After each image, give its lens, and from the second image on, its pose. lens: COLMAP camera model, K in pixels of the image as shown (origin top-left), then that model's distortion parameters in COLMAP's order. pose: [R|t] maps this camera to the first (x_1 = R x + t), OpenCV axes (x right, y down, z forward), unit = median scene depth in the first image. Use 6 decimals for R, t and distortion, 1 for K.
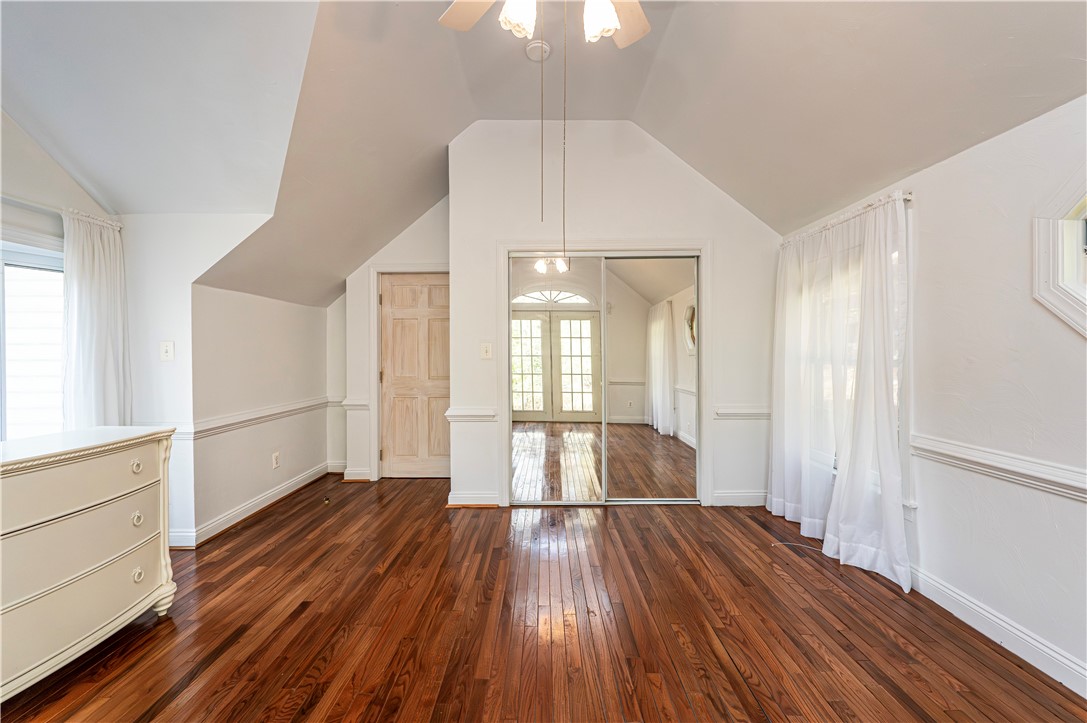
lens RADIAL K [[449.8, 0, 542.0], [0, 449.8, 355.7], [0, 0, 1]] dist [0.001397, -0.000812]
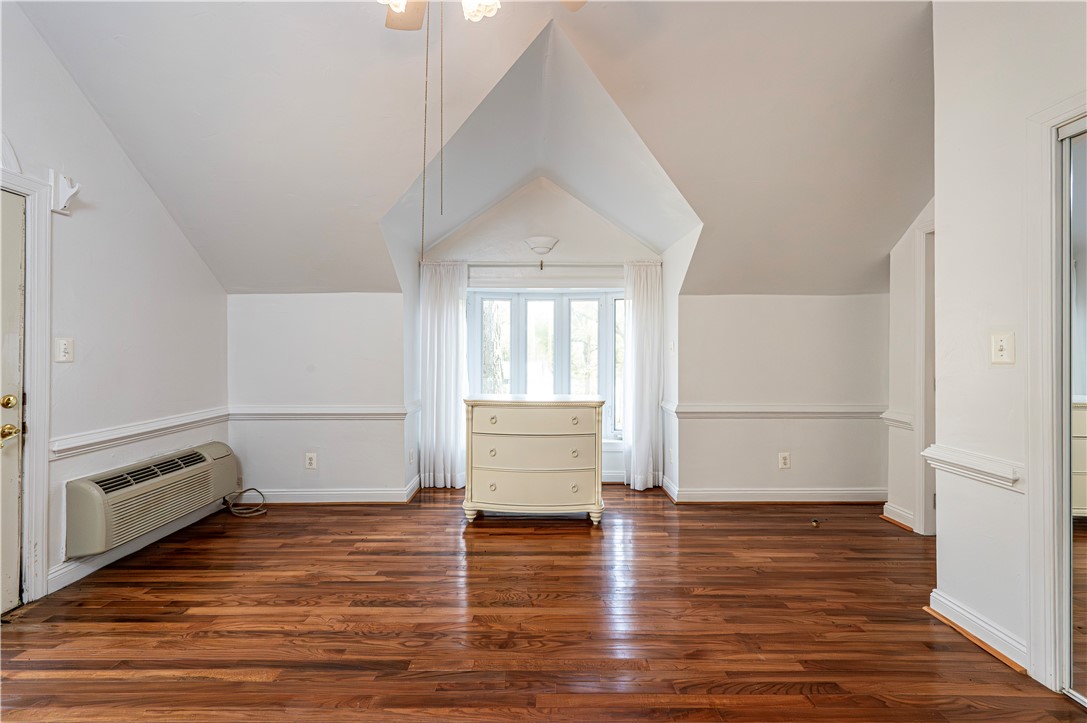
lens RADIAL K [[449.8, 0, 545.0], [0, 449.8, 347.3], [0, 0, 1]] dist [0.001397, -0.000812]
pose [[-0.010126, -0.001144, -0.999948, 0.417574], [-0.007195, 0.999974, -0.001071, -0.007343], [0.999923, 0.007184, -0.010134, 0.533523]]
